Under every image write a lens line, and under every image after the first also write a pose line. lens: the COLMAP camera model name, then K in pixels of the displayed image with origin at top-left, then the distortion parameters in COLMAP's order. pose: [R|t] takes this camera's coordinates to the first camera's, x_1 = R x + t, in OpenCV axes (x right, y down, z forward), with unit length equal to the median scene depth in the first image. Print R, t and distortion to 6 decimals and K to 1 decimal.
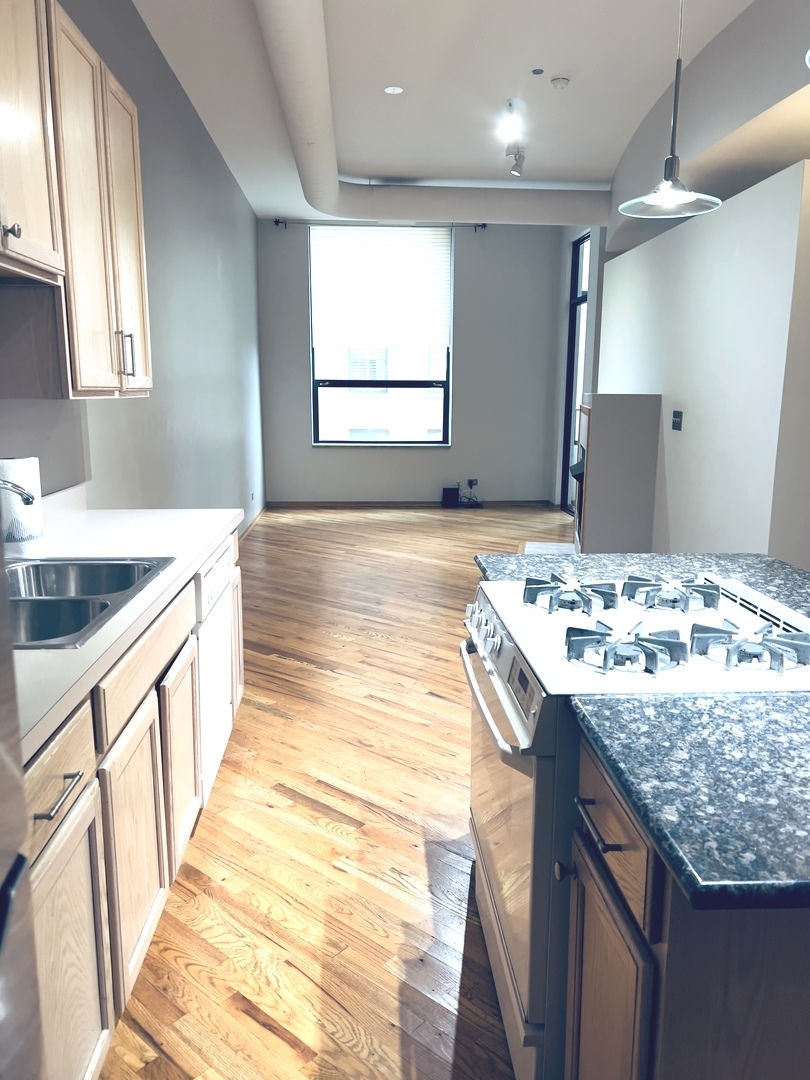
lens RADIAL K [[809.1, 0, 407.8], [0, 809.1, 556.9], [0, 0, 1]] dist [0.059841, -0.086022]
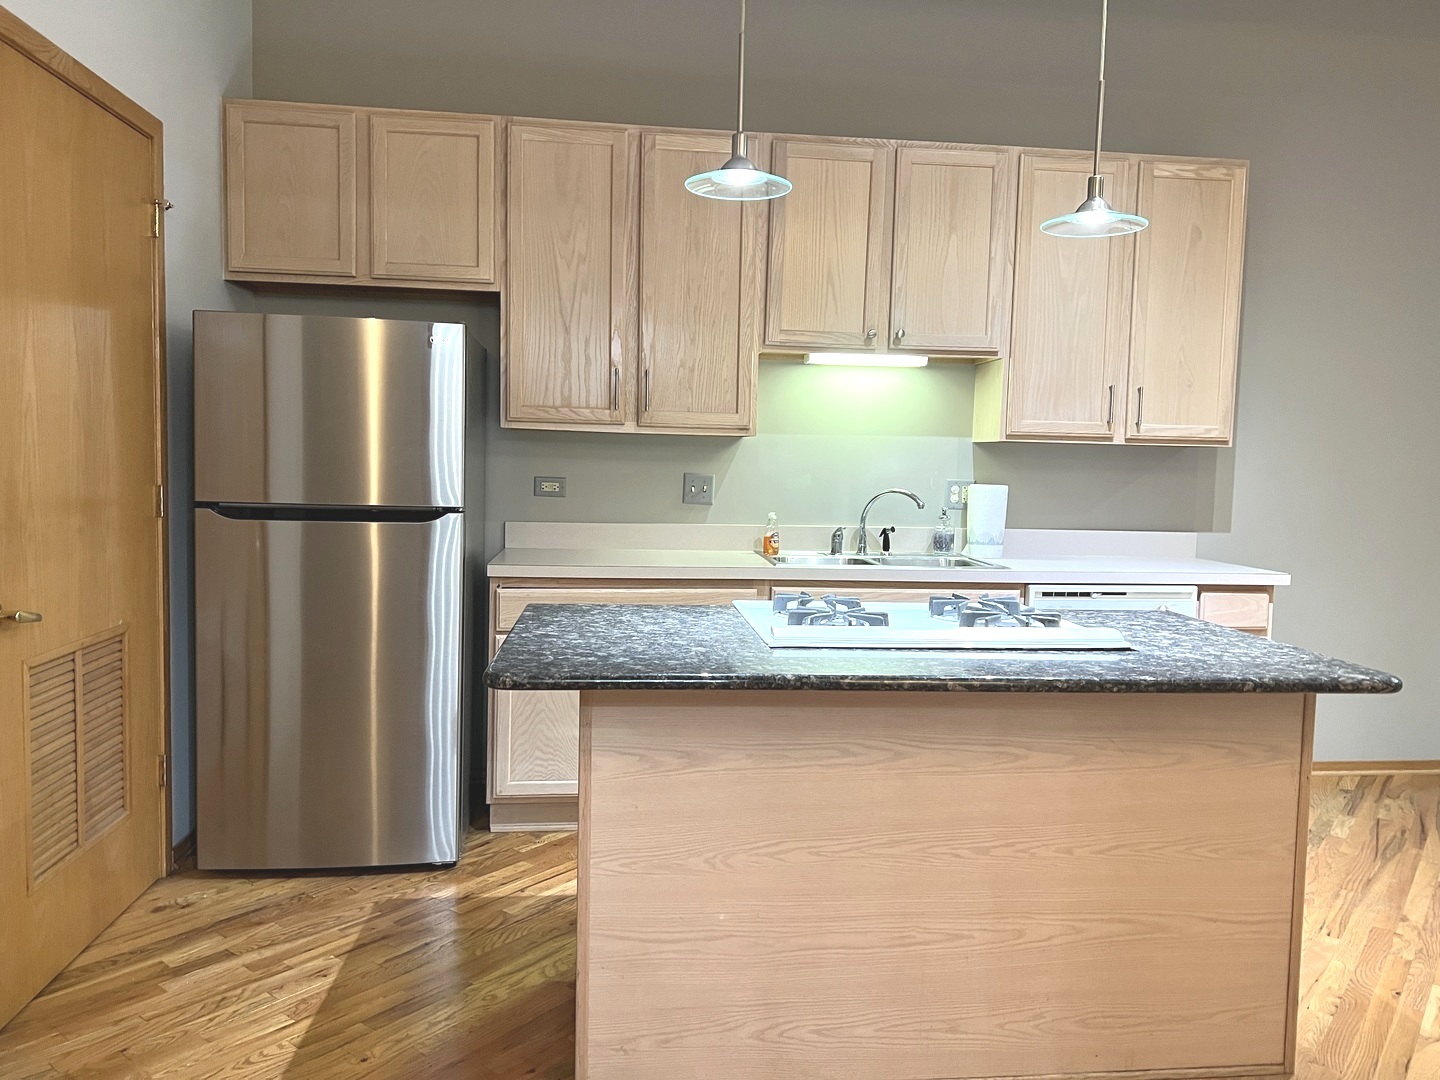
lens RADIAL K [[1078.8, 0, 720.0], [0, 1078.8, 540.0], [0, 0, 1]] dist [0.059841, -0.086022]
pose [[0.061463, 0.074263, -0.995343, 0.440664], [-0.223100, 0.973019, 0.058821, -0.012988], [0.972856, 0.218446, 0.076372, 0.153932]]
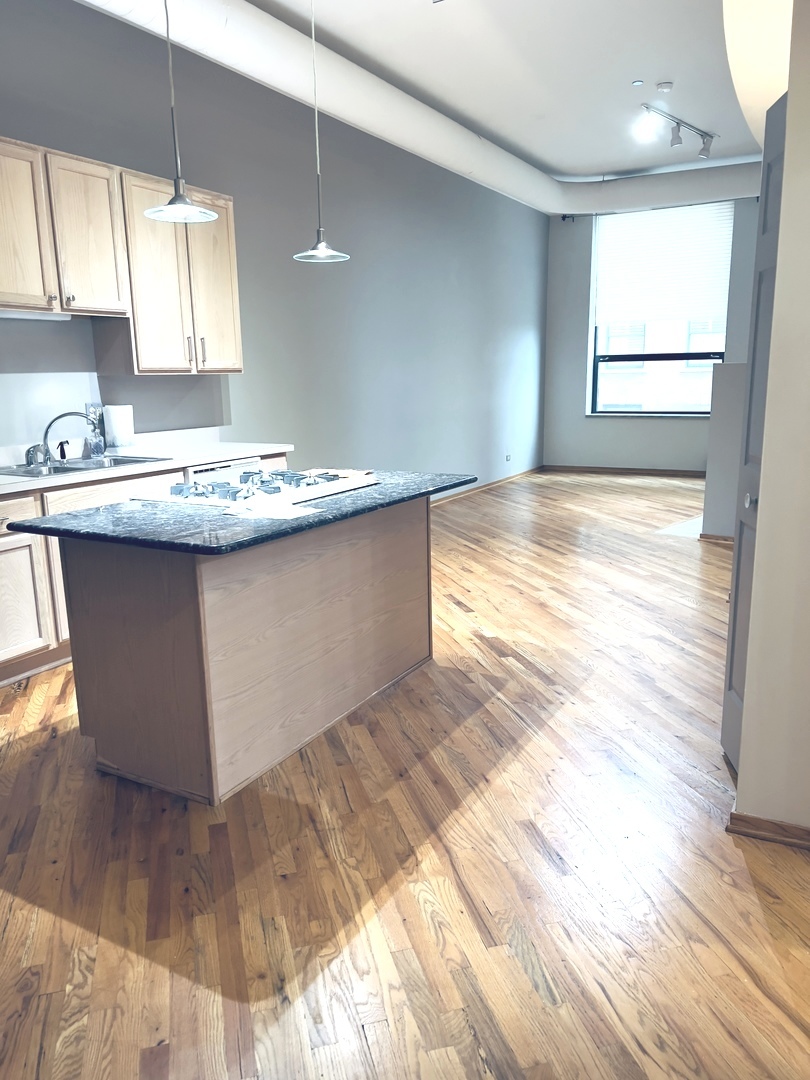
lens RADIAL K [[809.1, 0, 407.8], [0, 809.1, 556.9], [0, 0, 1]] dist [0.059841, -0.086022]
pose [[0.847180, 0.099197, -0.521963, 0.404551], [-0.085652, 0.995065, 0.050090, 0.029627], [0.524356, 0.002272, 0.851496, -0.108436]]
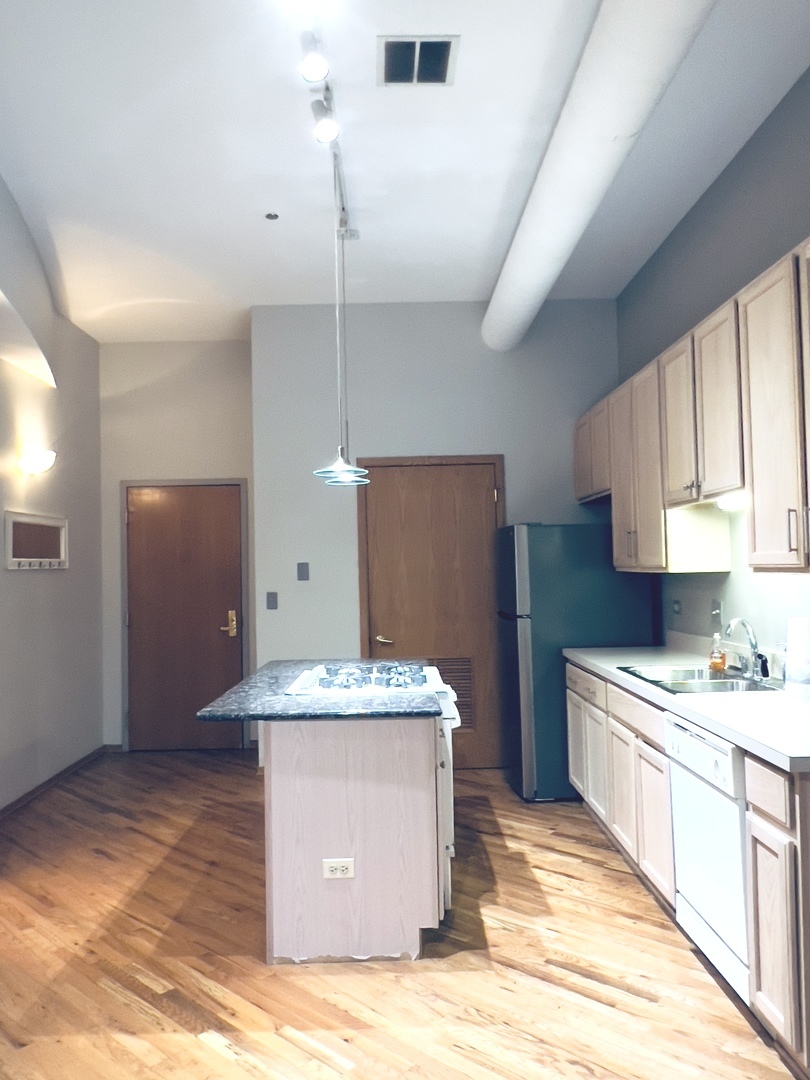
lens RADIAL K [[833.7, 0, 405.0], [0, 833.7, 540.0], [0, 0, 1]] dist [-0.000012, -0.003187]
pose [[-0.998908, 0.020354, 0.042065, 0.029150], [0.027270, 0.984887, 0.171036, -0.166258], [-0.037948, 0.171997, -0.984366, 0.785766]]
